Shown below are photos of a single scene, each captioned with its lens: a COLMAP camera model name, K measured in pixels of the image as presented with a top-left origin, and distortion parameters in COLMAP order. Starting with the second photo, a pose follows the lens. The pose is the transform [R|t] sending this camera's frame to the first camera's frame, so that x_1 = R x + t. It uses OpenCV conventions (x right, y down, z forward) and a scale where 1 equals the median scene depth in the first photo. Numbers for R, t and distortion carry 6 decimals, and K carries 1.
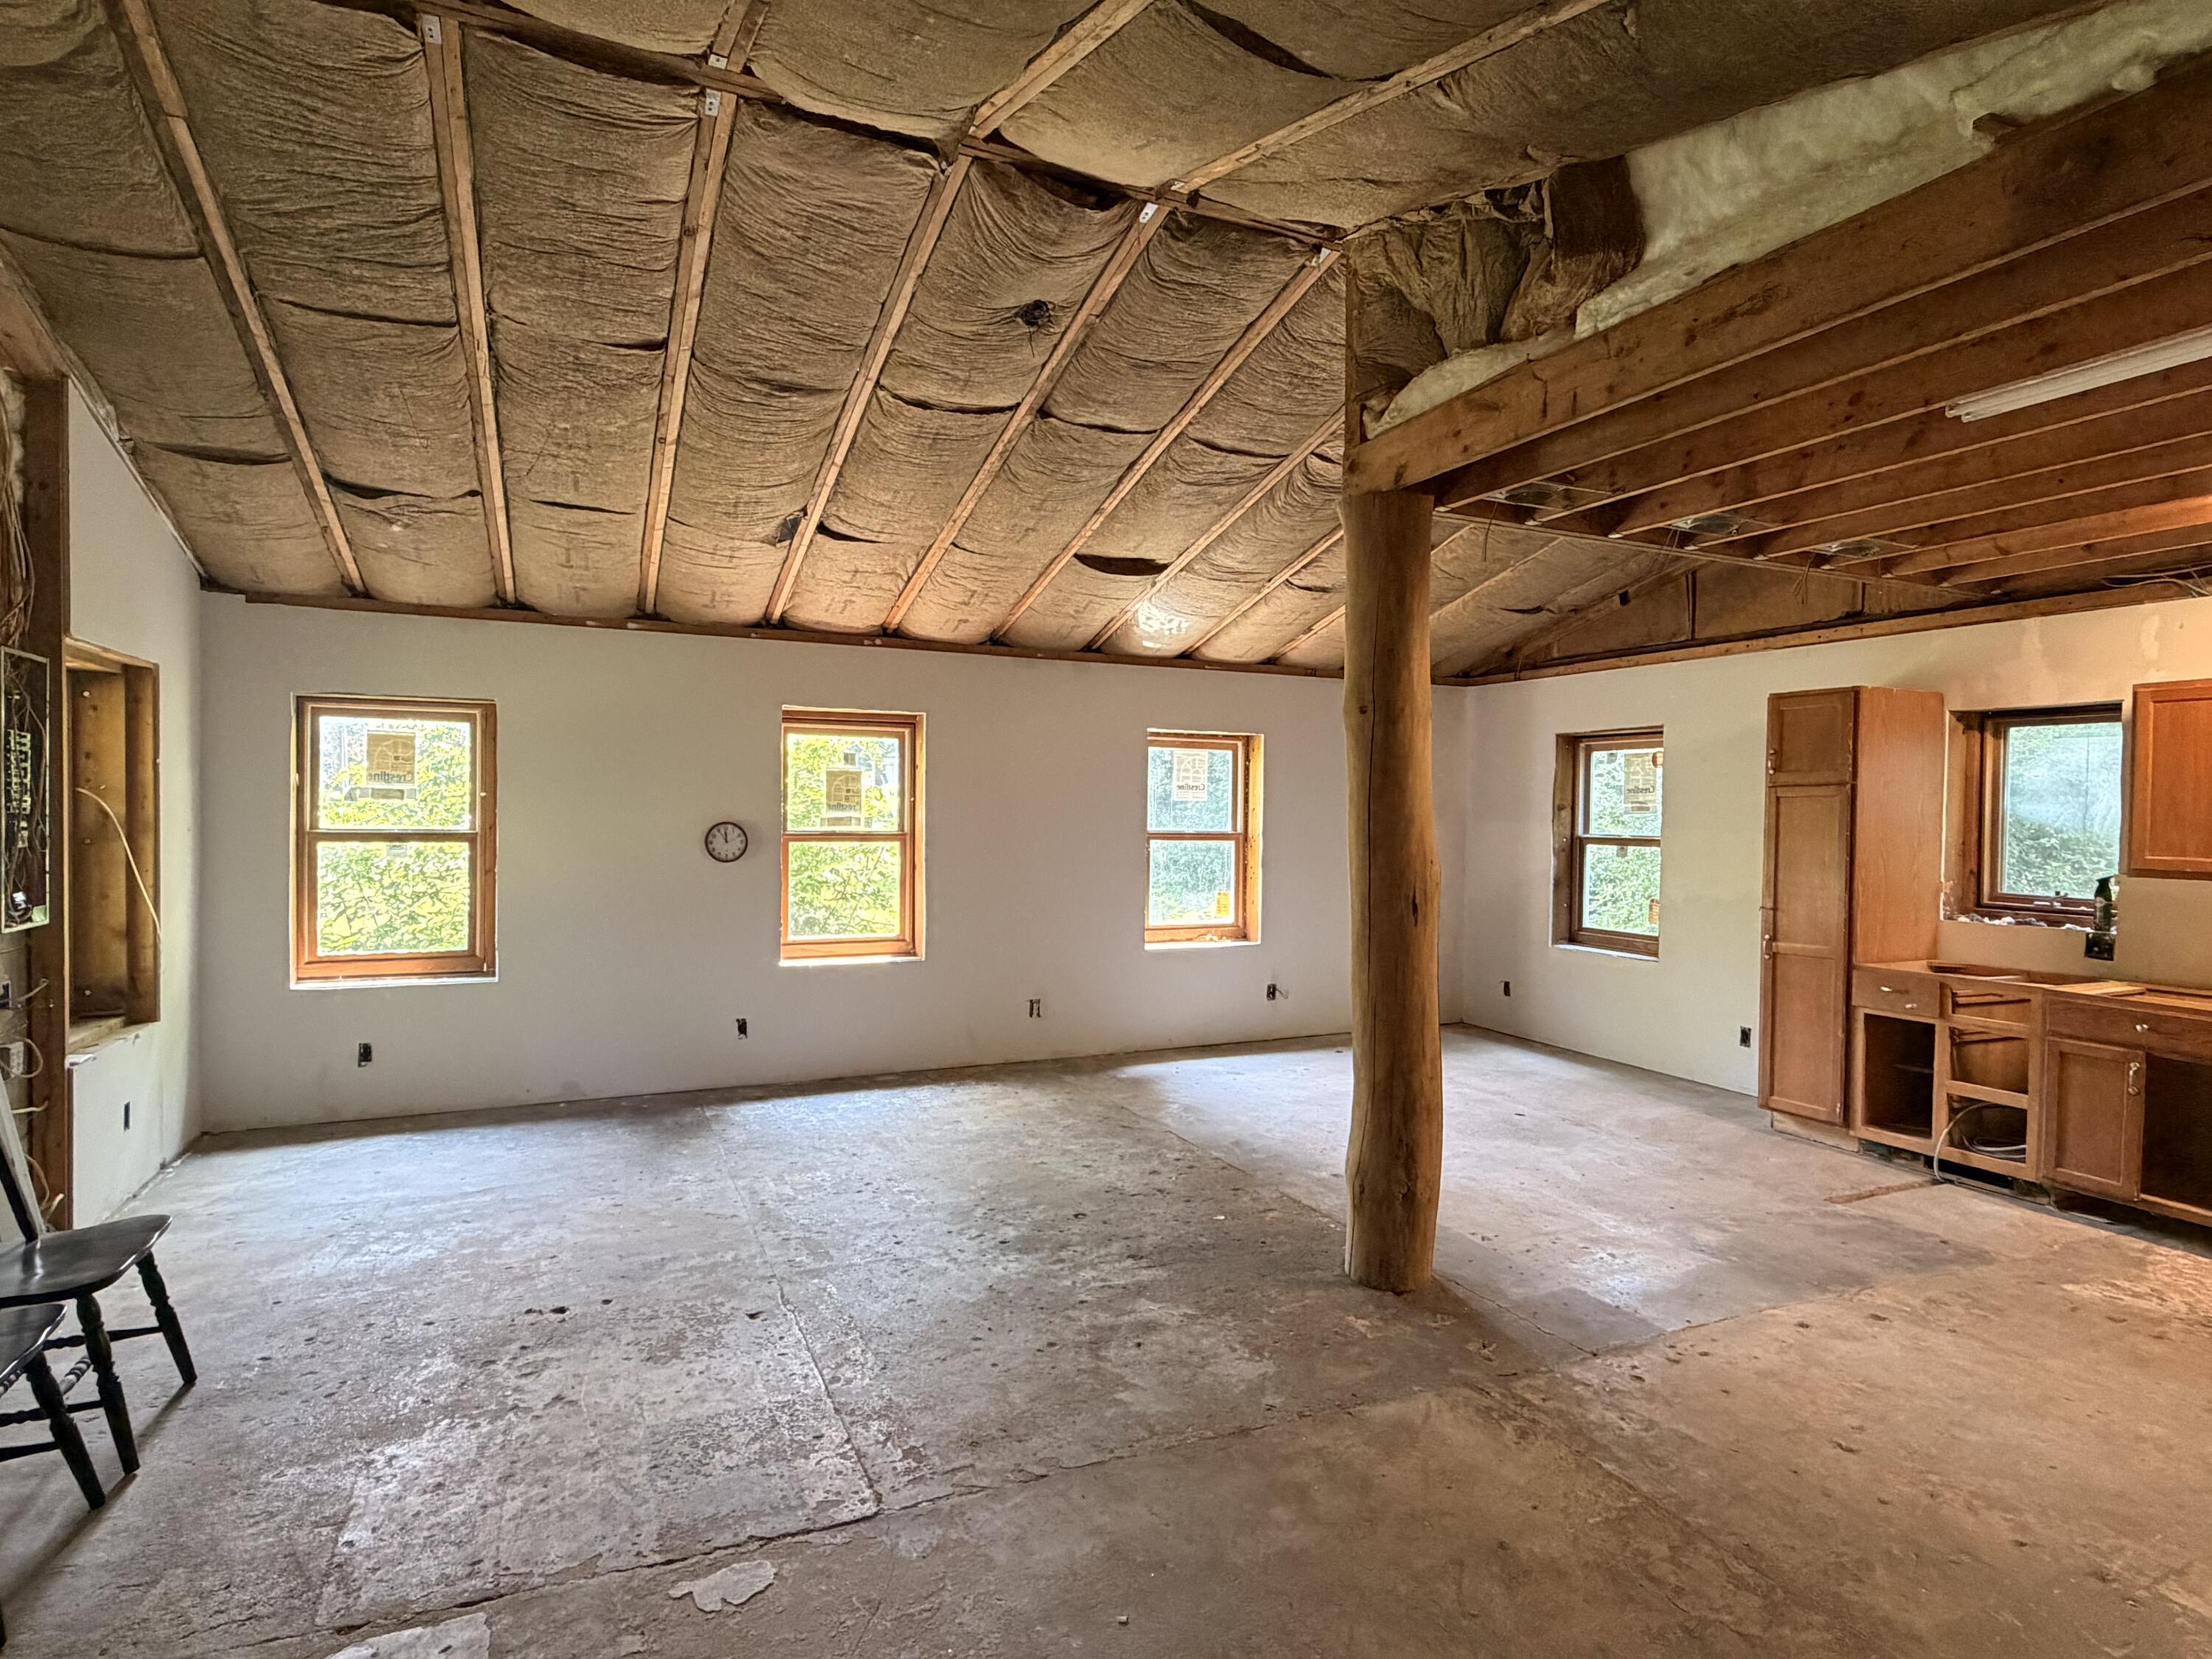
lens RADIAL K [[1198.1, 0, 1103.6], [0, 1198.1, 829.1], [0, 0, 1]] dist [0.000909, 0.000426]
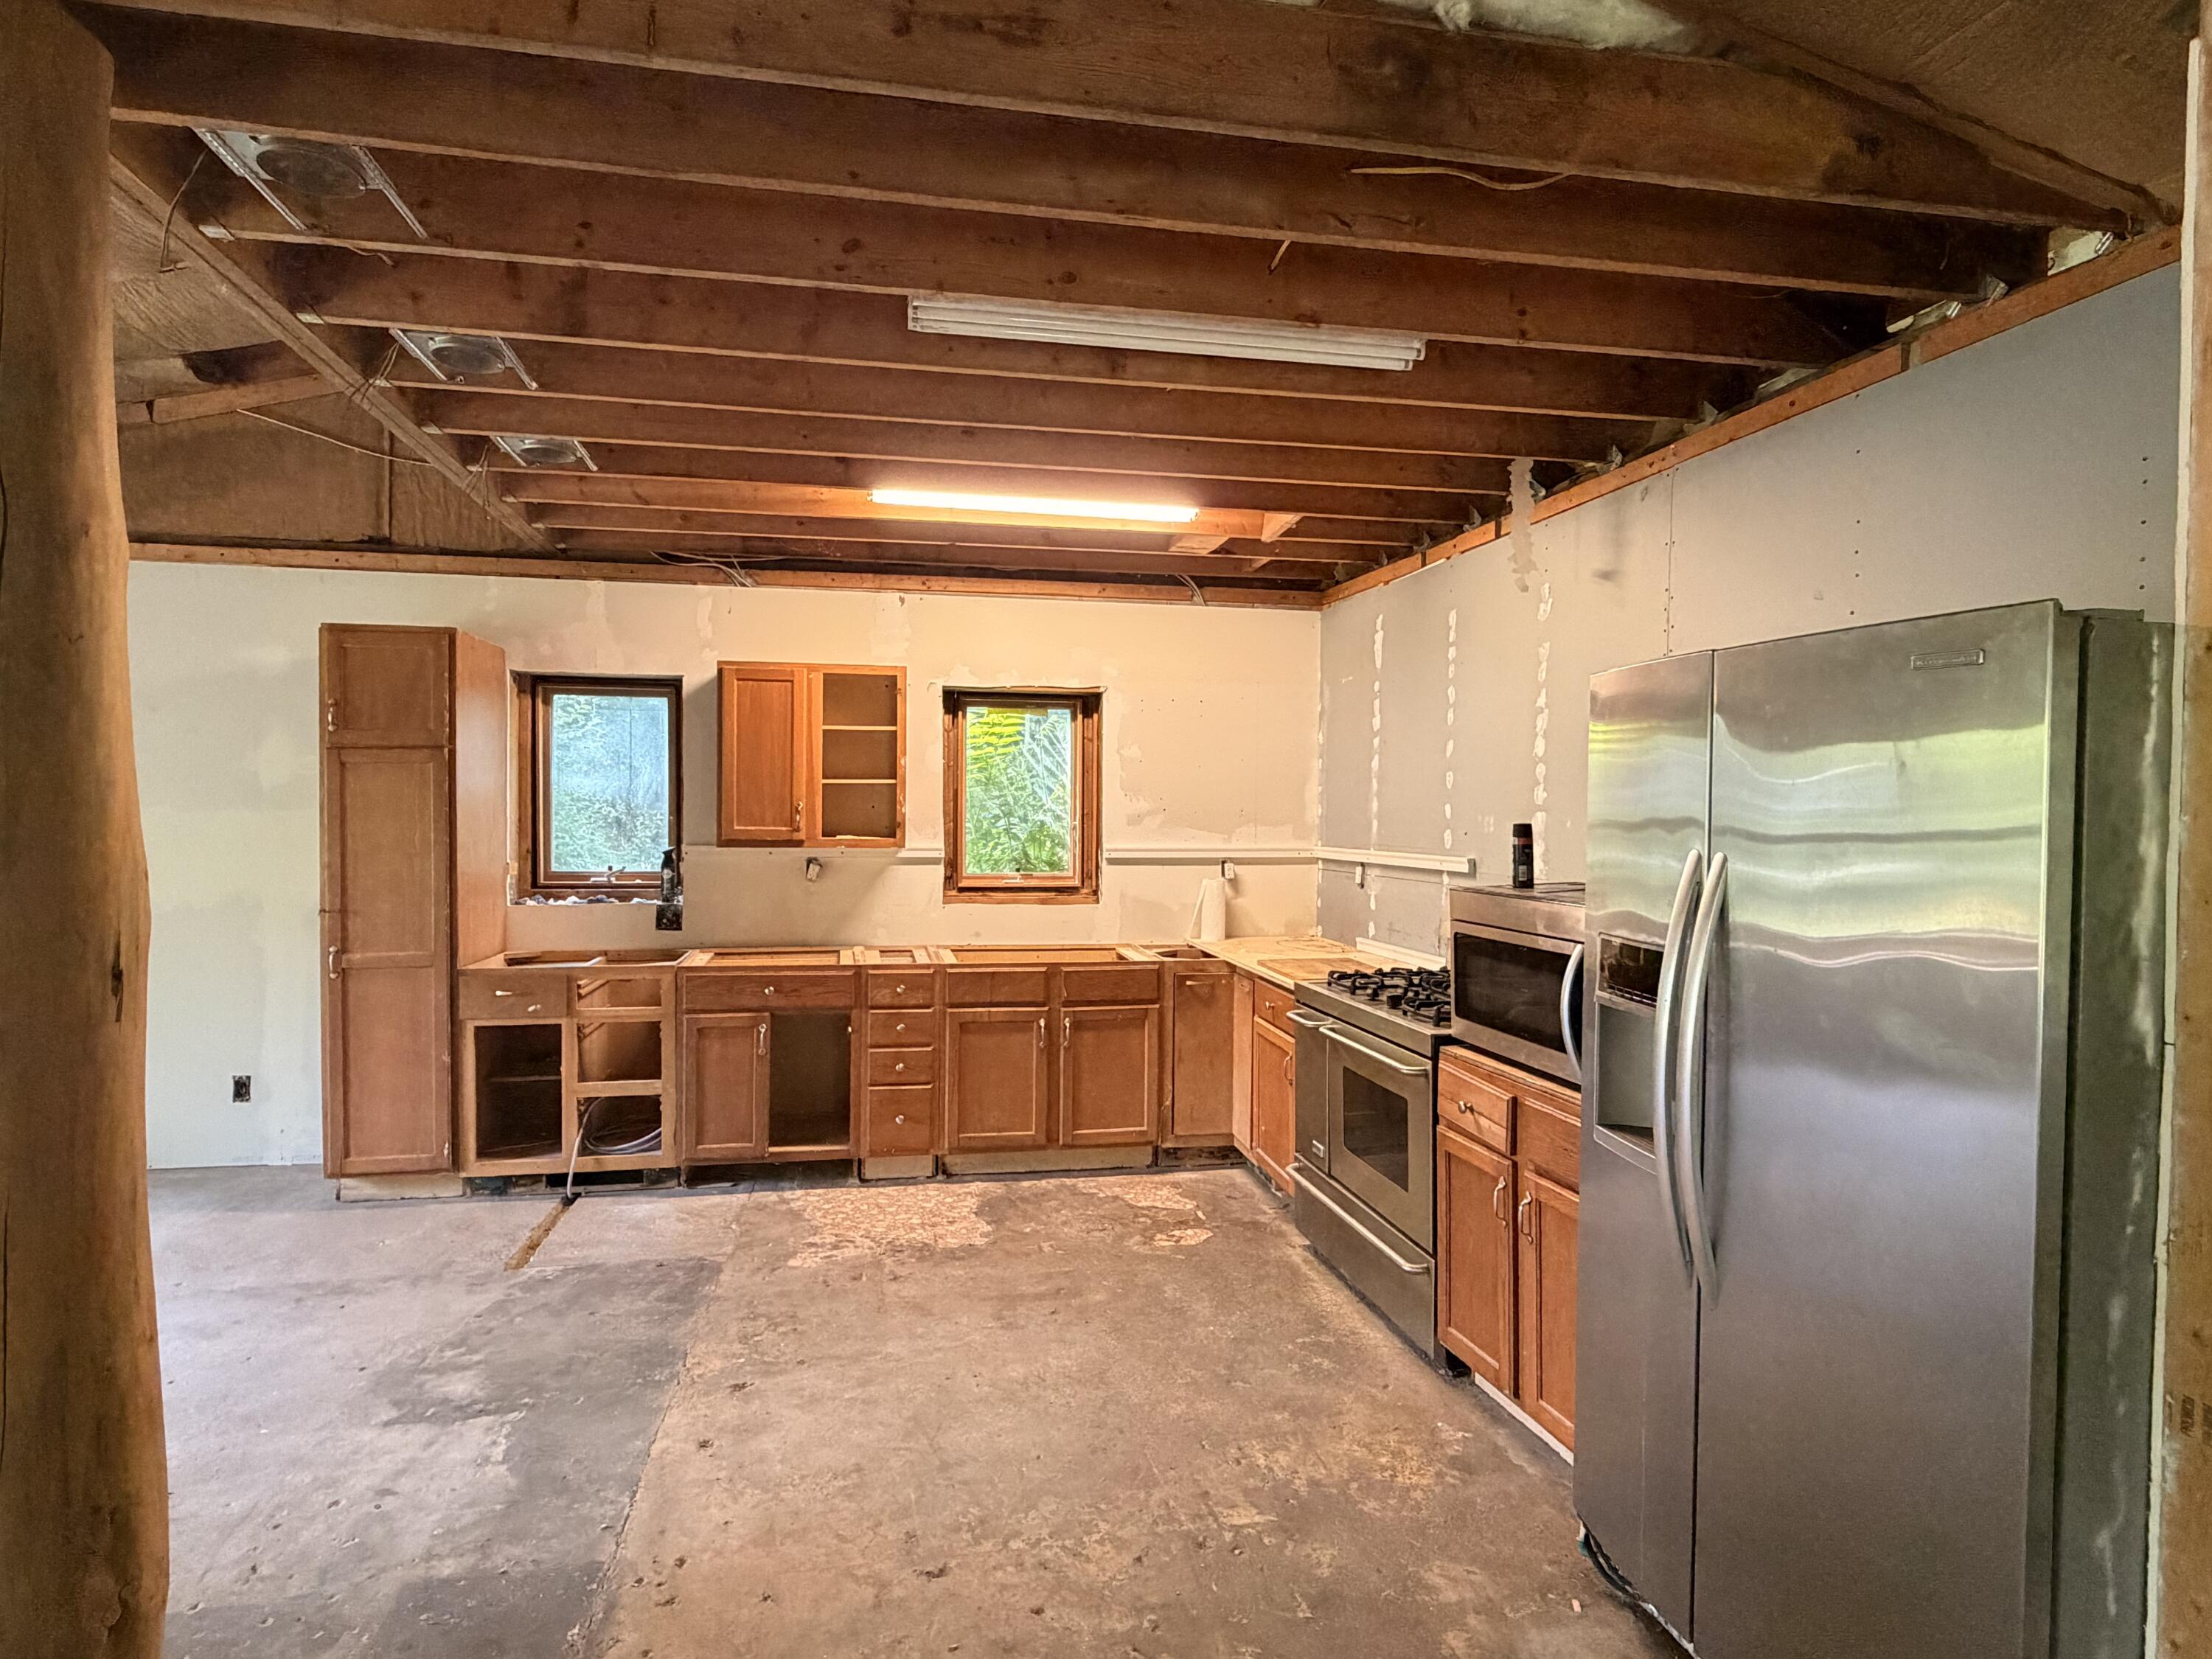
lens RADIAL K [[1198.1, 0, 1102.7], [0, 1198.1, 835.0], [0, 0, 1]] dist [0.000909, 0.000426]
pose [[0.234914, -0.031759, 0.971497, -0.068150], [0.011372, 0.999487, 0.029924, 0.002255], [-0.971950, 0.004018, 0.235155, 0.424695]]
